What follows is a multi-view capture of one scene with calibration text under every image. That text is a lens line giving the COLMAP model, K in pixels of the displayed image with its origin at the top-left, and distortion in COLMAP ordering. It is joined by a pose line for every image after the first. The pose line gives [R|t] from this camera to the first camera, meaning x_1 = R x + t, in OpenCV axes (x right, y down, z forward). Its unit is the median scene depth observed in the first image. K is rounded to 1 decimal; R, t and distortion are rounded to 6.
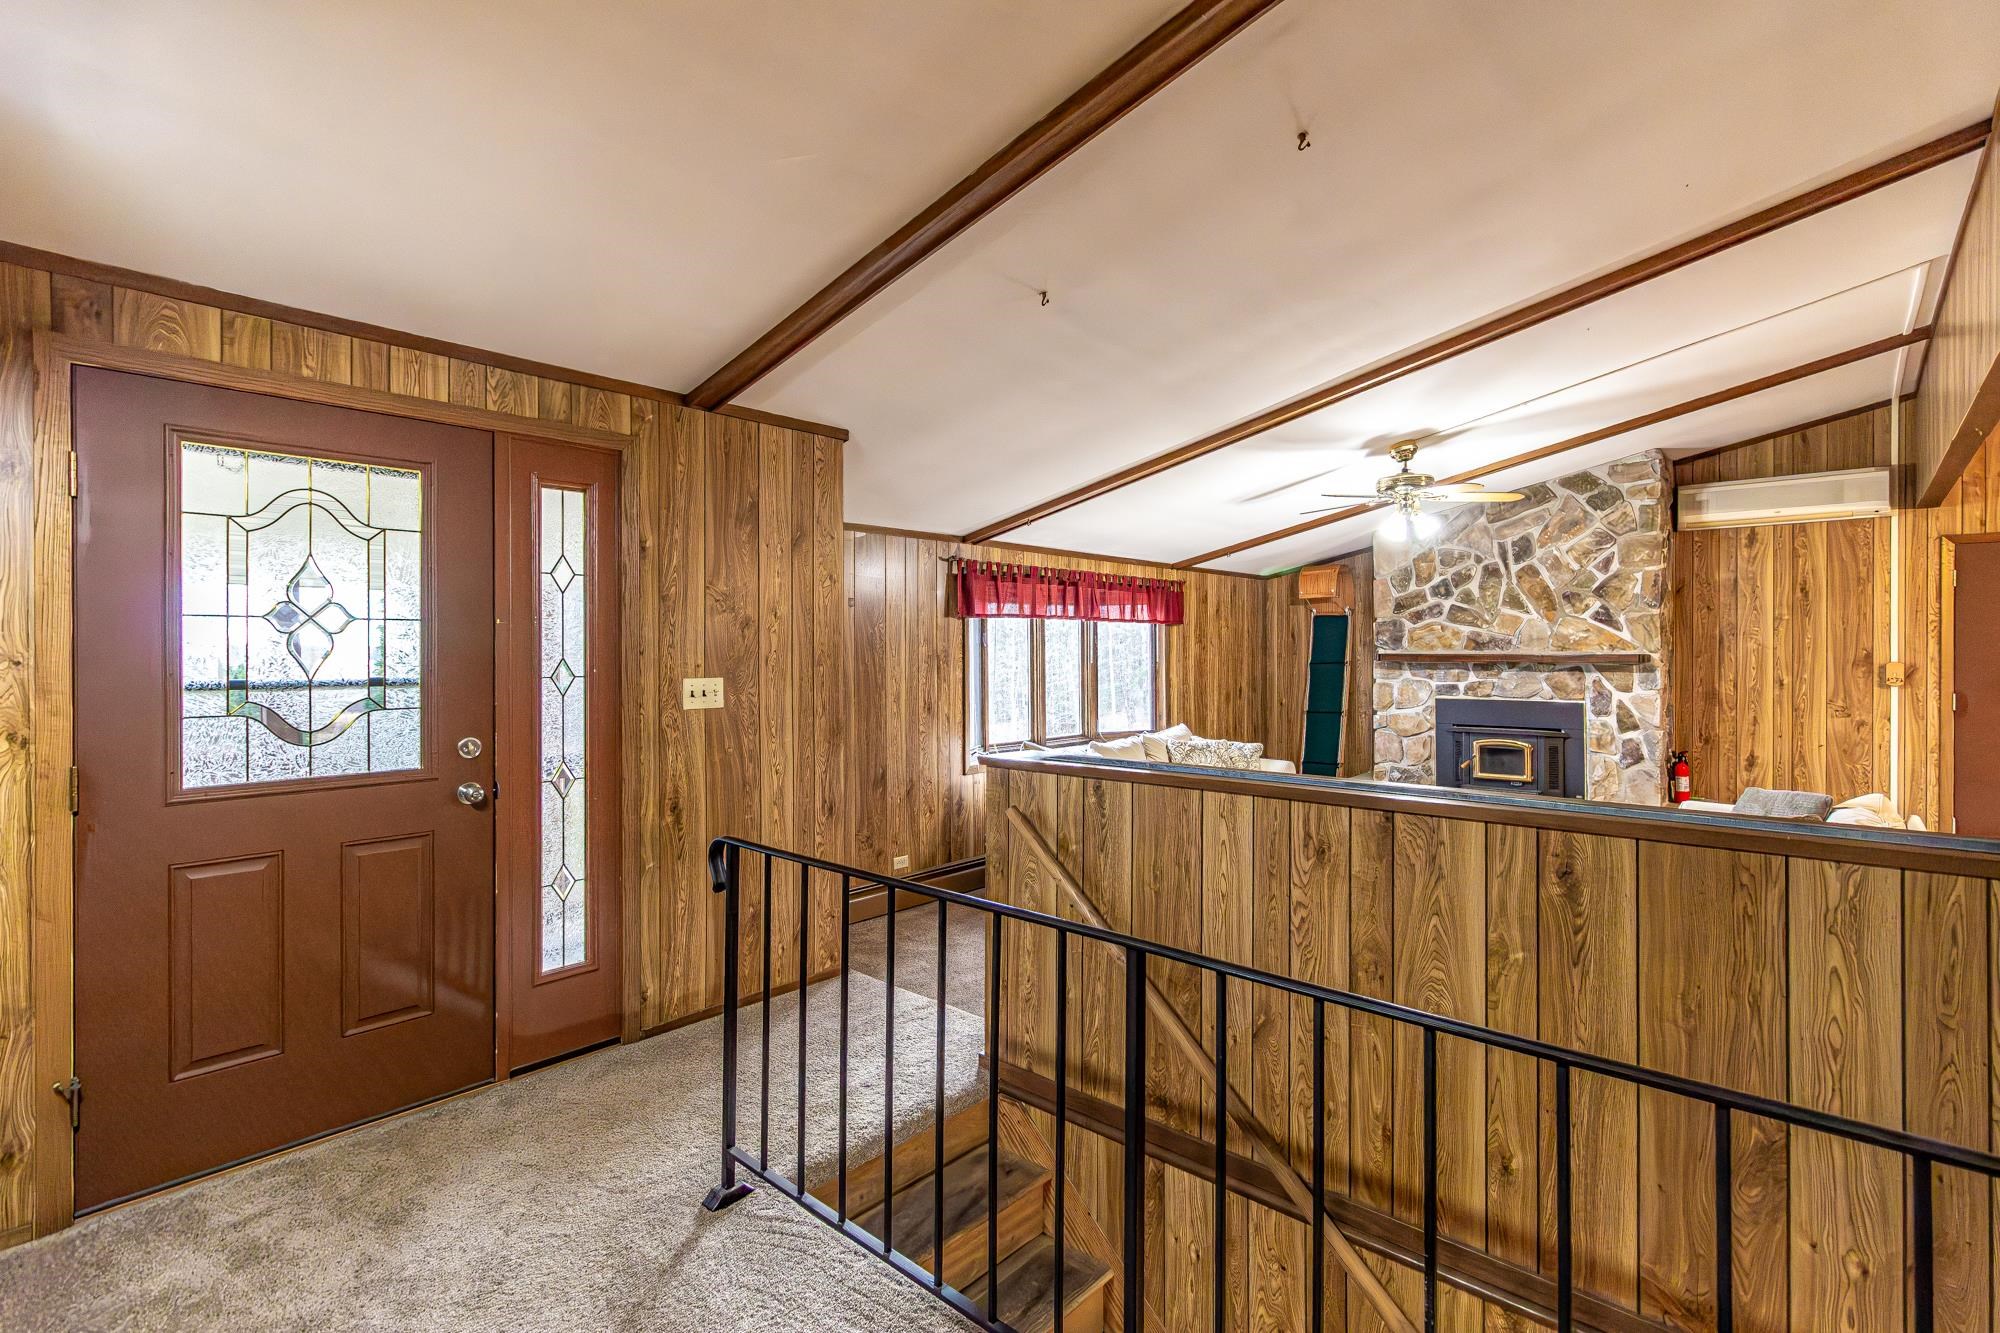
lens RADIAL K [[941.9, 0, 1023.5], [0, 941.9, 650.5], [0, 0, 1]] dist [0.001757, 0.001508]
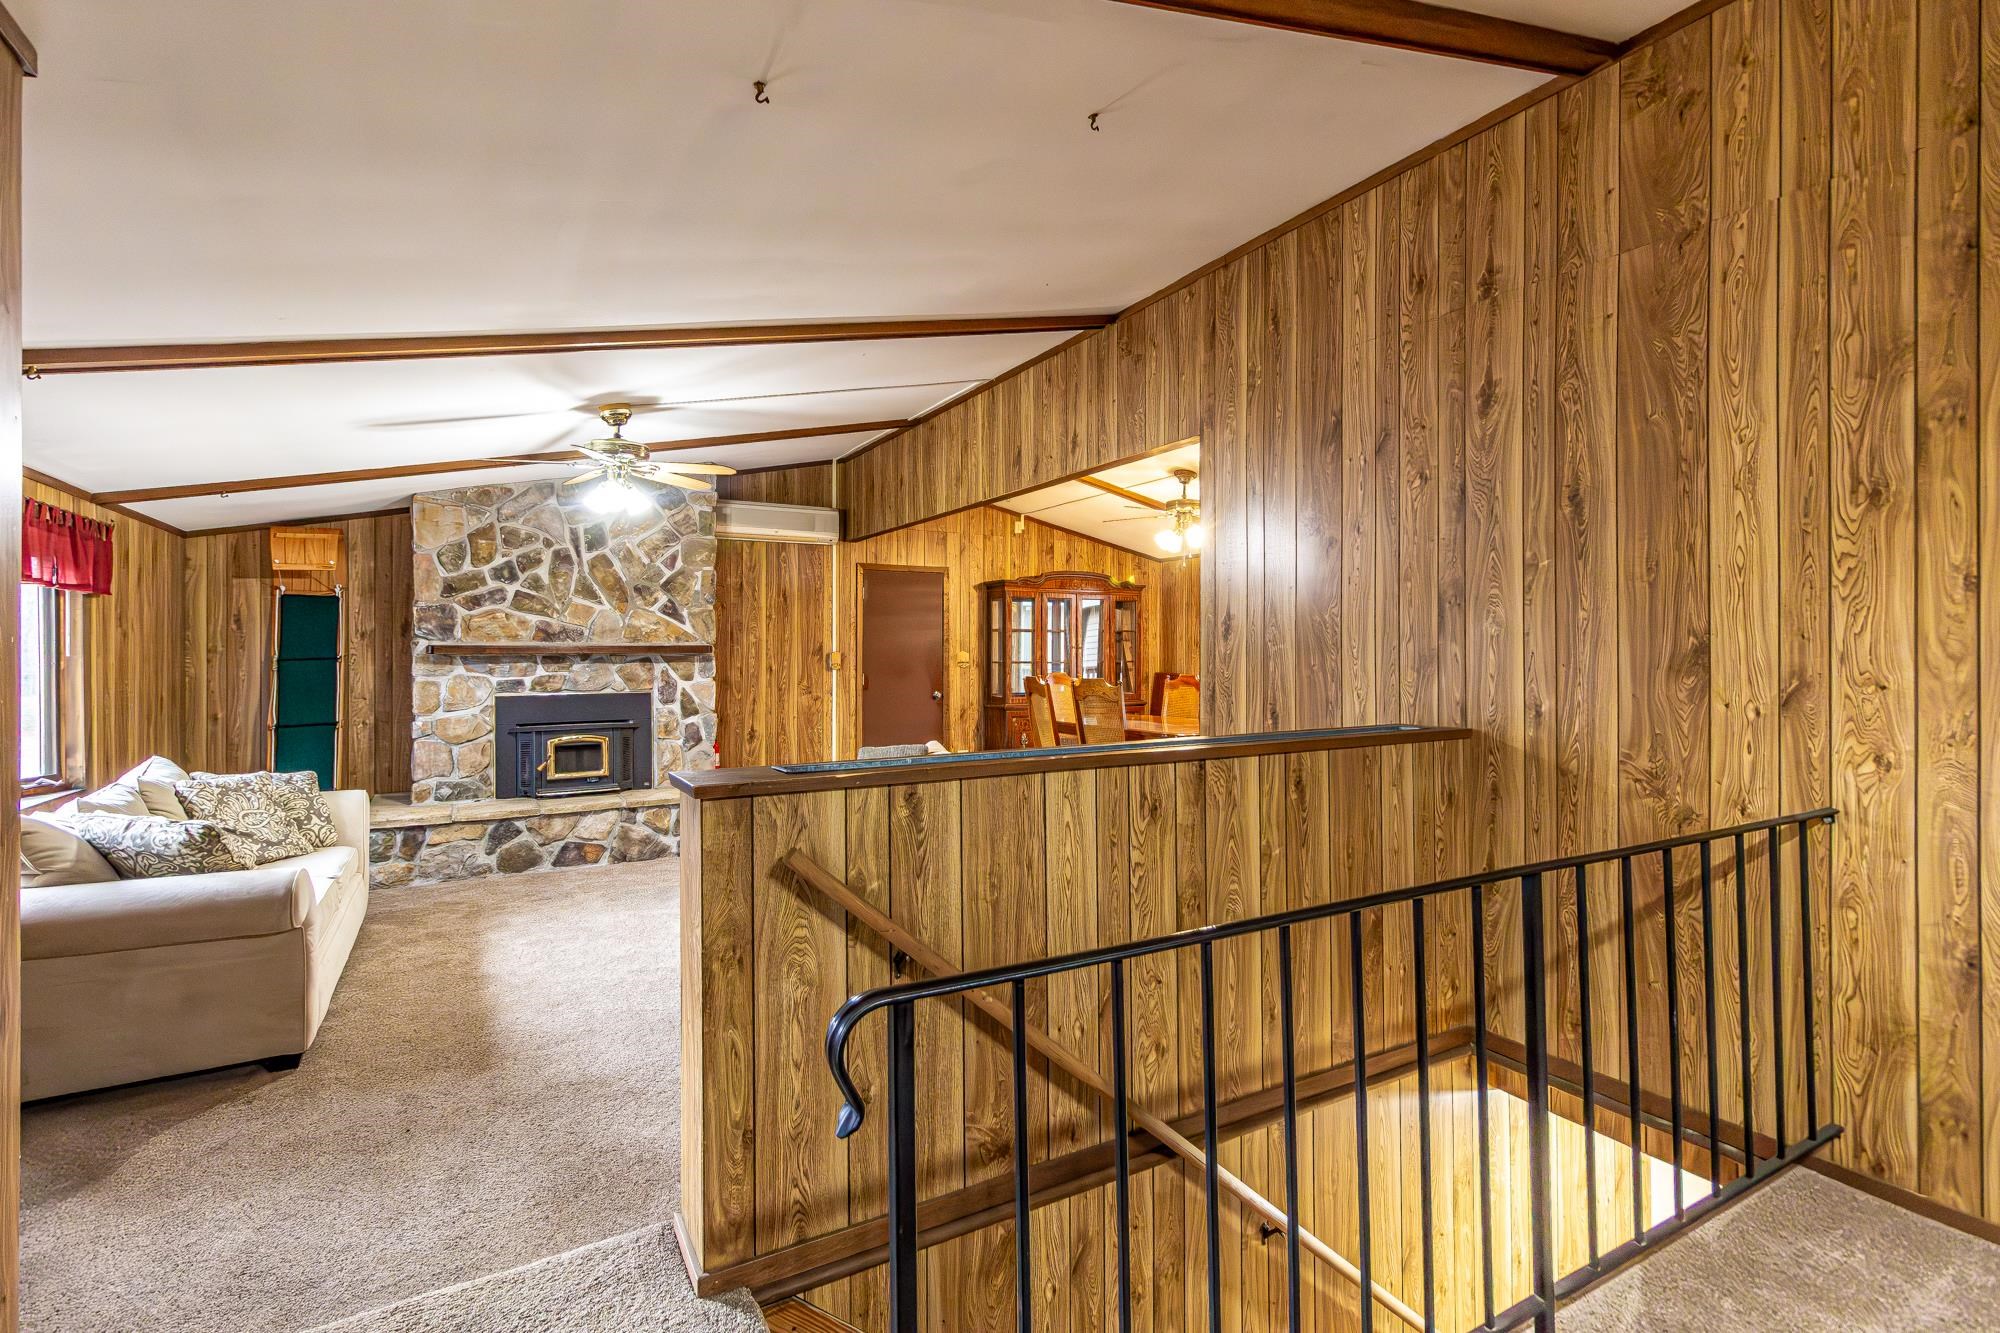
lens RADIAL K [[941.9, 0, 1015.4], [0, 941.9, 649.1], [0, 0, 1]] dist [0.001757, 0.001508]
pose [[0.311865, 0.002534, 0.950123, -0.272038], [0.004015, 0.999984, -0.003985, 0.013676], [-0.950118, 0.005057, 0.311850, 0.300385]]
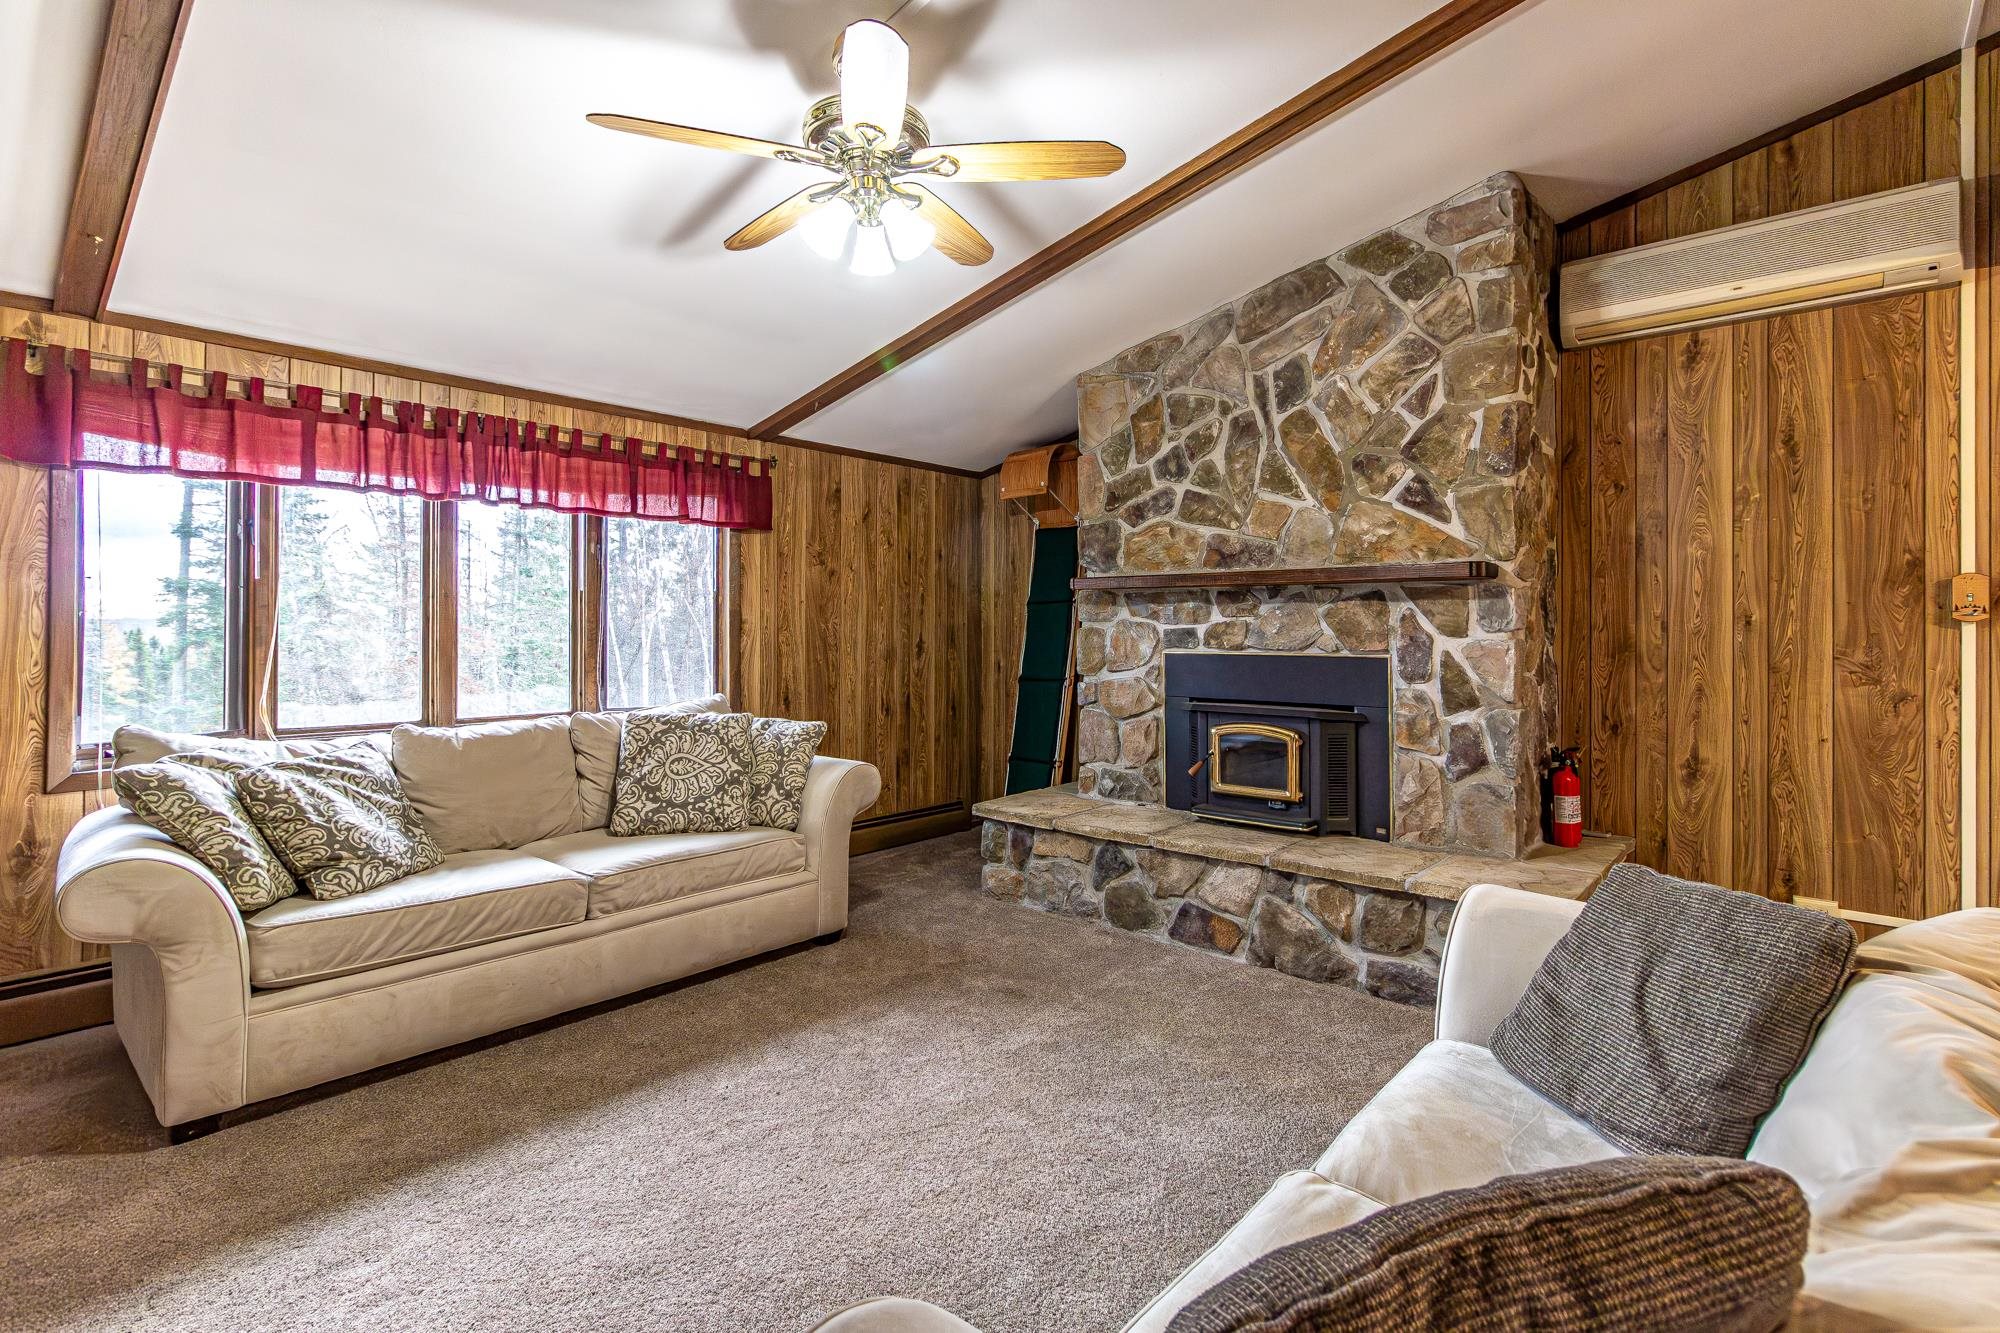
lens RADIAL K [[941.9, 0, 1030.2], [0, 941.9, 618.9], [0, 0, 1]] dist [0.001757, 0.001508]
pose [[0.999961, 0.005515, 0.006879, 0.391449], [-0.005434, 0.999917, -0.011712, 0.041201], [-0.006943, 0.011674, 0.999908, 0.466897]]
